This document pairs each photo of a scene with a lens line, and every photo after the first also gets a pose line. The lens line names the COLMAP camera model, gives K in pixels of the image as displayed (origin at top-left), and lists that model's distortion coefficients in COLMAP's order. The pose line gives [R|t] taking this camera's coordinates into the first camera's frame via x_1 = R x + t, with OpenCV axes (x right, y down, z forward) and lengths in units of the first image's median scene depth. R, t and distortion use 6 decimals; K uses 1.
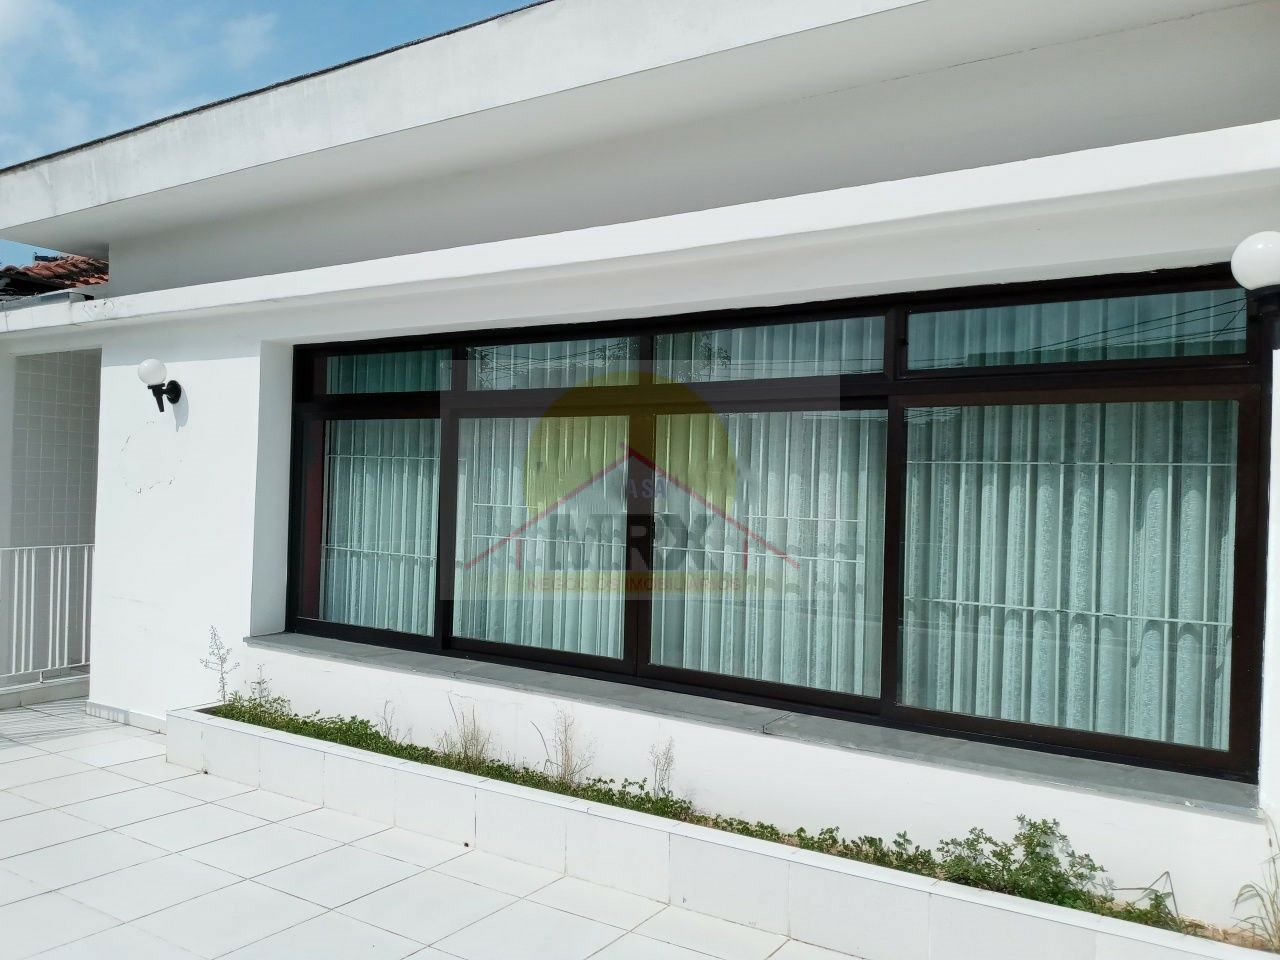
lens RADIAL K [[1076.9, 0, 640.0], [0, 1076.9, 480.0], [0, 0, 1]] dist [0.145749, -0.279270]
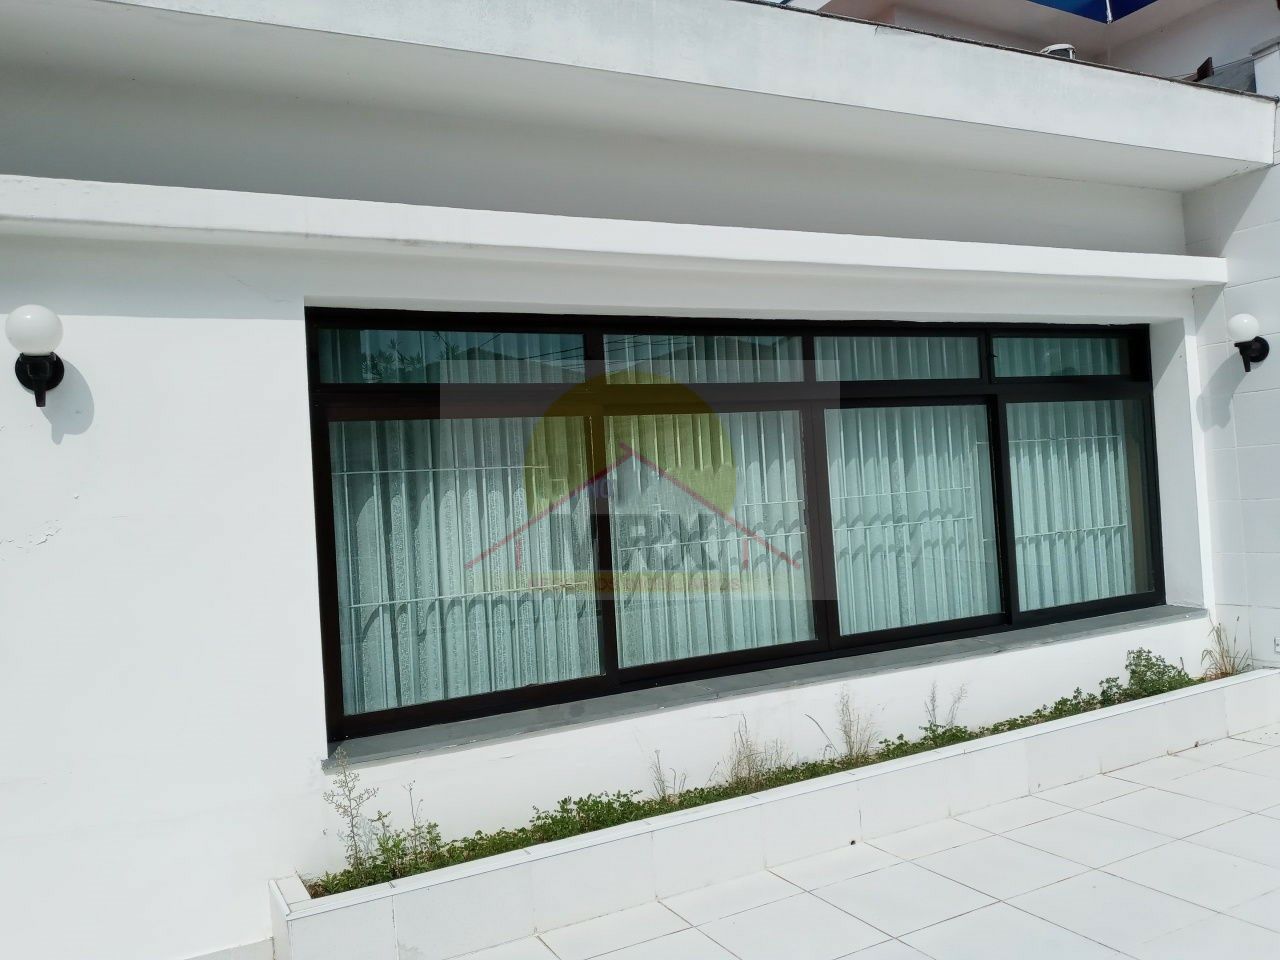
lens RADIAL K [[1001.6, 0, 636.4], [0, 1001.6, 476.4], [0, 0, 1]] dist [0.039242, -0.080551]
pose [[0.464230, -0.045380, 0.884552, -0.966793], [0.069152, 0.997495, 0.014883, -0.020733], [-0.883011, 0.054259, 0.466205, 0.685167]]
